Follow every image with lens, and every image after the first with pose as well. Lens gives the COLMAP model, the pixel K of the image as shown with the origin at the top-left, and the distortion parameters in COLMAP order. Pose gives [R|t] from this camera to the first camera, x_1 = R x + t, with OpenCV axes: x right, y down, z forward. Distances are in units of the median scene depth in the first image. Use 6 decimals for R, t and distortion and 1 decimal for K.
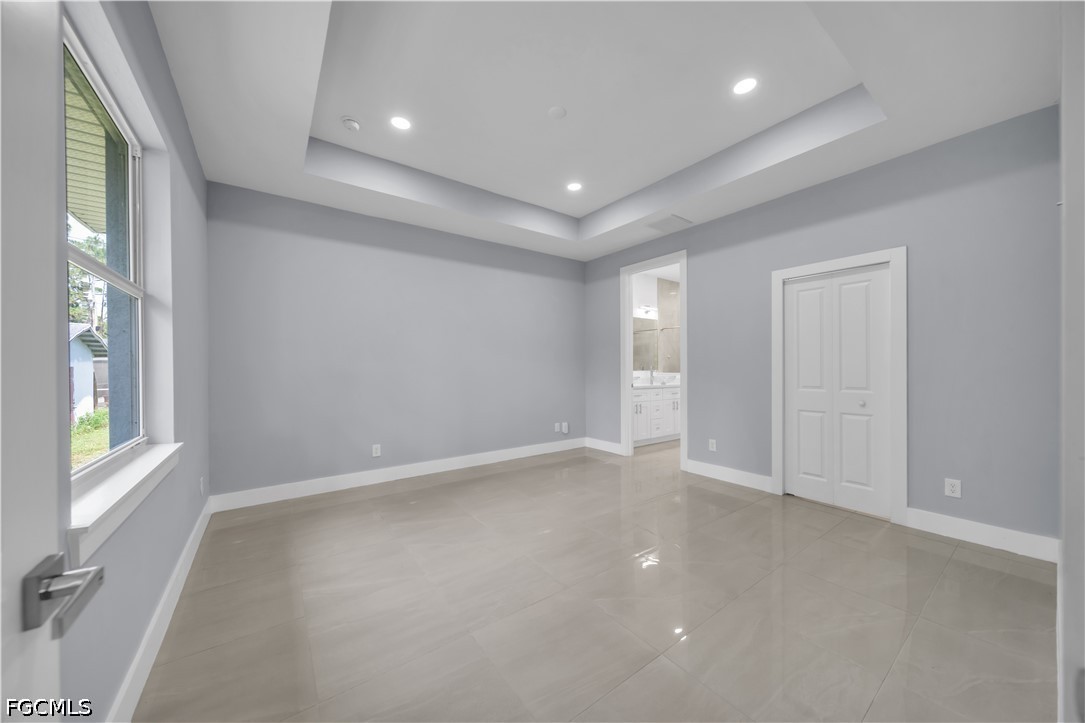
lens RADIAL K [[374.5, 0, 545.5], [0, 374.5, 368.8], [0, 0, 1]] dist [-0.000536, -0.000231]
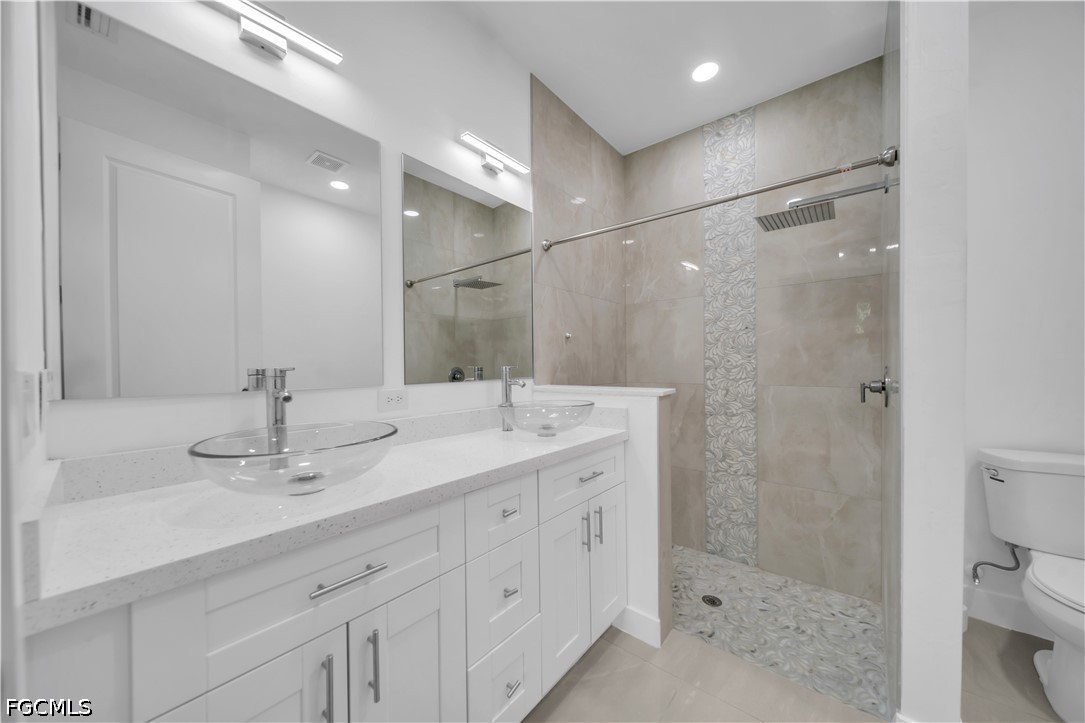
lens RADIAL K [[374.5, 0, 545.5], [0, 374.5, 368.8], [0, 0, 1]] dist [-0.000536, -0.000231]
pose [[0.968837, -0.006269, 0.247619, 0.367385], [0.006086, 0.999980, 0.001506, -0.006577], [-0.247623, 0.000048, 0.968856, 1.102713]]
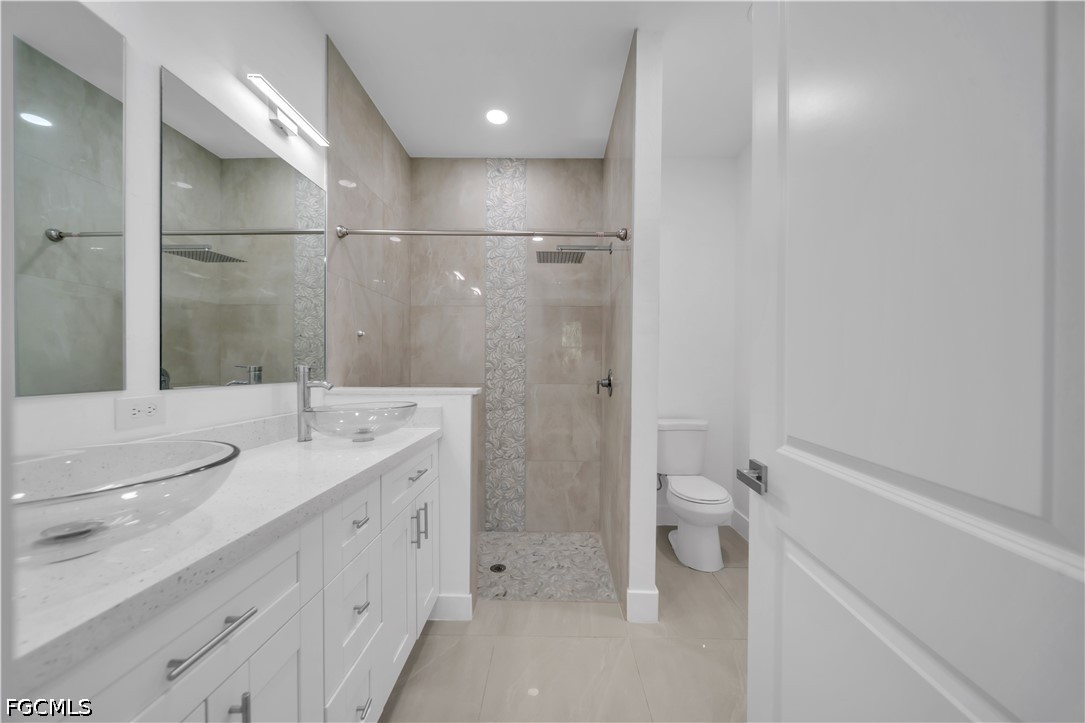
lens RADIAL K [[374.5, 0, 545.5], [0, 374.5, 368.8], [0, 0, 1]] dist [-0.000536, -0.000231]
pose [[0.603466, 0.002291, 0.797385, 0.285040], [-0.001929, 0.999997, -0.001413, -0.006153], [-0.797386, -0.000685, 0.603469, 1.118740]]
